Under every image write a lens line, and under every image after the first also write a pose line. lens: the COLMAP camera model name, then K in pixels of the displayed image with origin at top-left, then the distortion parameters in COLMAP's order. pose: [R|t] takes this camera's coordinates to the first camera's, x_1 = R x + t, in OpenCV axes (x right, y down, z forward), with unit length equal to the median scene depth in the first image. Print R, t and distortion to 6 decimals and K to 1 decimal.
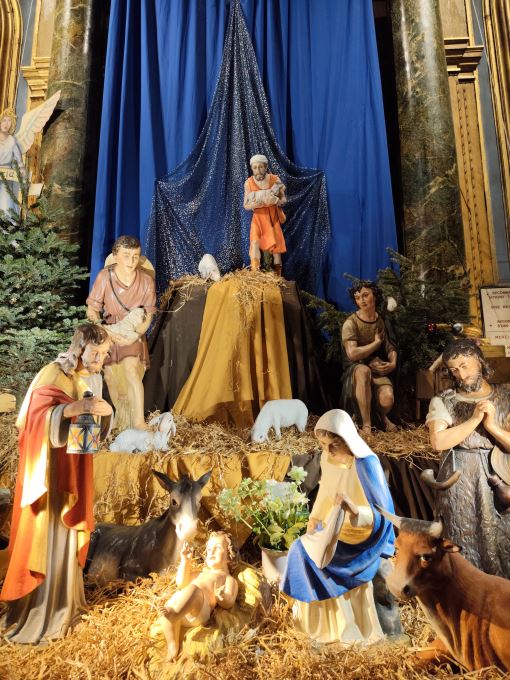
lens RADIAL K [[466.0, 0, 255.0], [0, 466.0, 340.0], [0, 0, 1]] dist [0.051666, -0.062760]
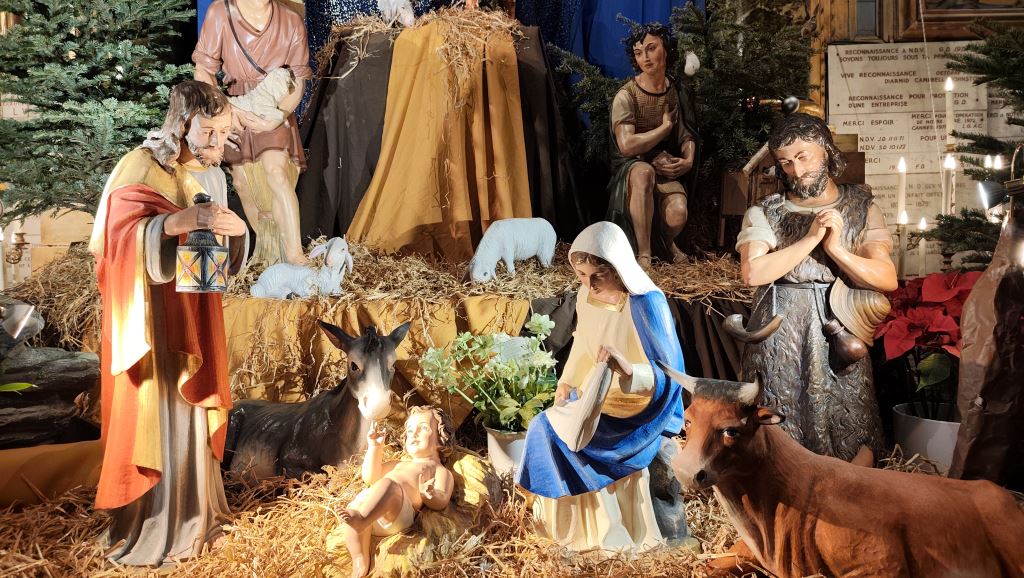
lens RADIAL K [[701.8, 0, 506.3], [0, 701.8, 286.3], [0, 0, 1]] dist [0.082414, -0.133823]
pose [[0.998901, -0.012105, 0.045274, -0.002140], [0.002603, 0.978903, 0.204307, 0.030406], [-0.046792, -0.203965, 0.977859, 0.039424]]
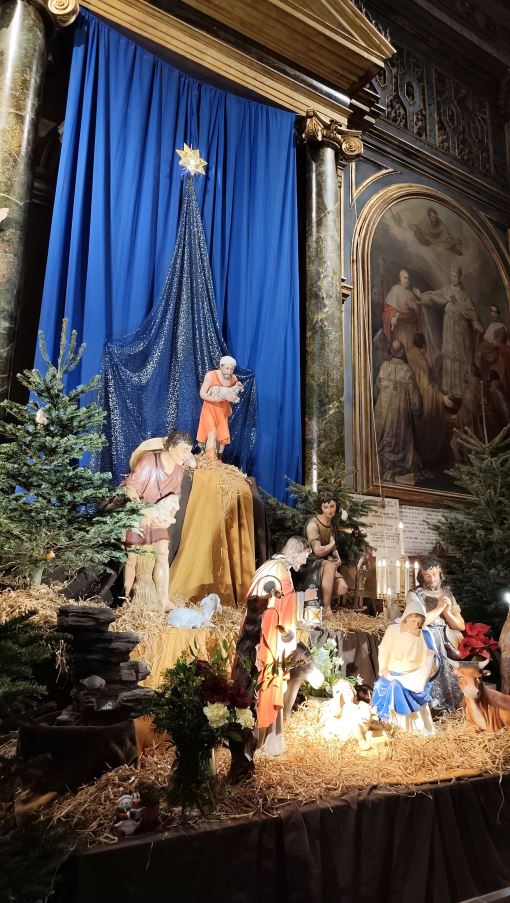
lens RADIAL K [[618.8, 0, 255.0], [0, 618.8, 451.5], [0, 0, 1]] dist [0.082414, -0.133823]
pose [[0.824797, 0.159733, 0.542398, -1.302383], [-0.127045, 0.987093, -0.097502, -0.074776], [-0.550971, 0.011511, 0.834445, -0.462255]]
